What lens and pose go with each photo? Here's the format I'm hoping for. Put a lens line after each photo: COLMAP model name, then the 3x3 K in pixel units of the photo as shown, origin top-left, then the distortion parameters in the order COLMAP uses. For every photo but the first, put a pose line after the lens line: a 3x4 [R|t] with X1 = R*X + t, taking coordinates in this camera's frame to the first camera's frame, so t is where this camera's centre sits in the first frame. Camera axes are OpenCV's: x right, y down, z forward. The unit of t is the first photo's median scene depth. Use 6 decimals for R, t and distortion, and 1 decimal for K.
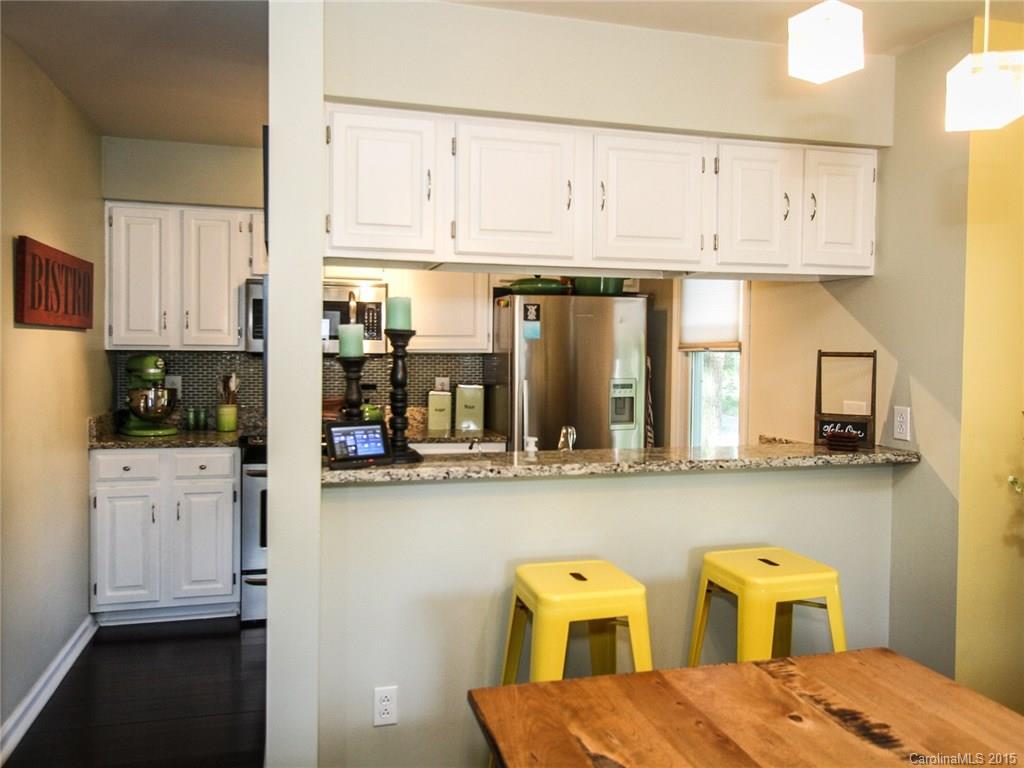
lens RADIAL K [[760.6, 0, 502.3], [0, 760.6, 369.9], [0, 0, 1]] dist [0.012563, 0.003284]
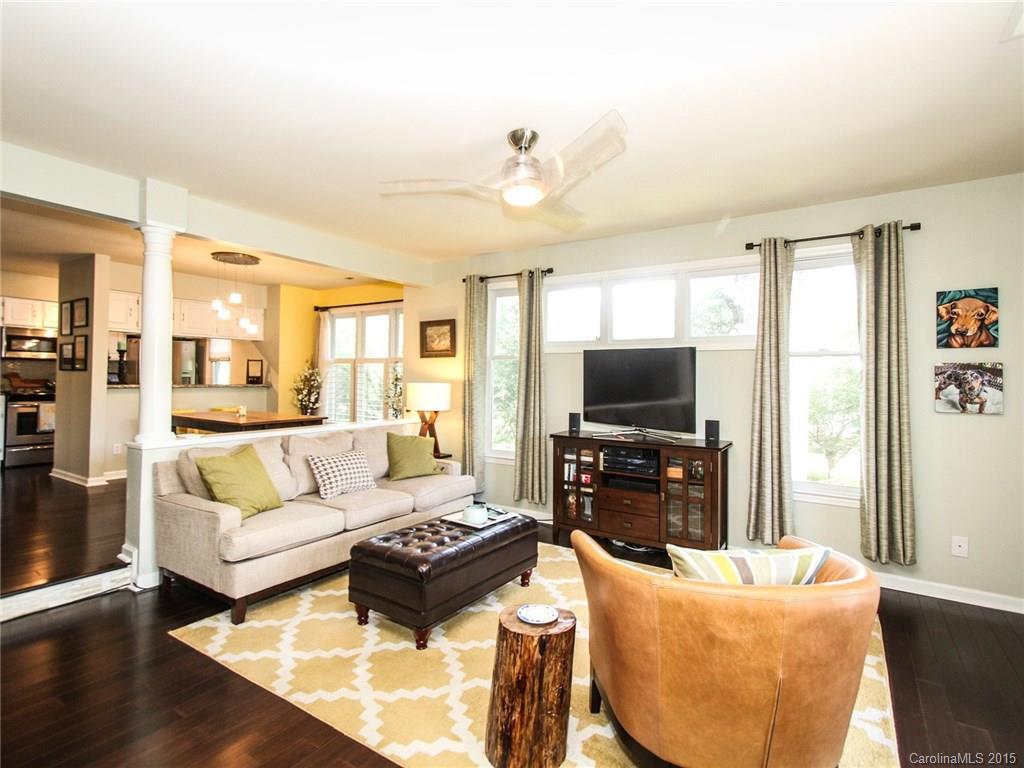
lens RADIAL K [[505.3, 0, 497.5], [0, 505.3, 371.7], [0, 0, 1]] dist [0.004431, -0.000100]
pose [[0.744544, 0.006924, 0.667538, -0.259823], [0.011482, 0.999665, -0.023175, 0.082484], [-0.667475, 0.024920, 0.744215, -1.294066]]
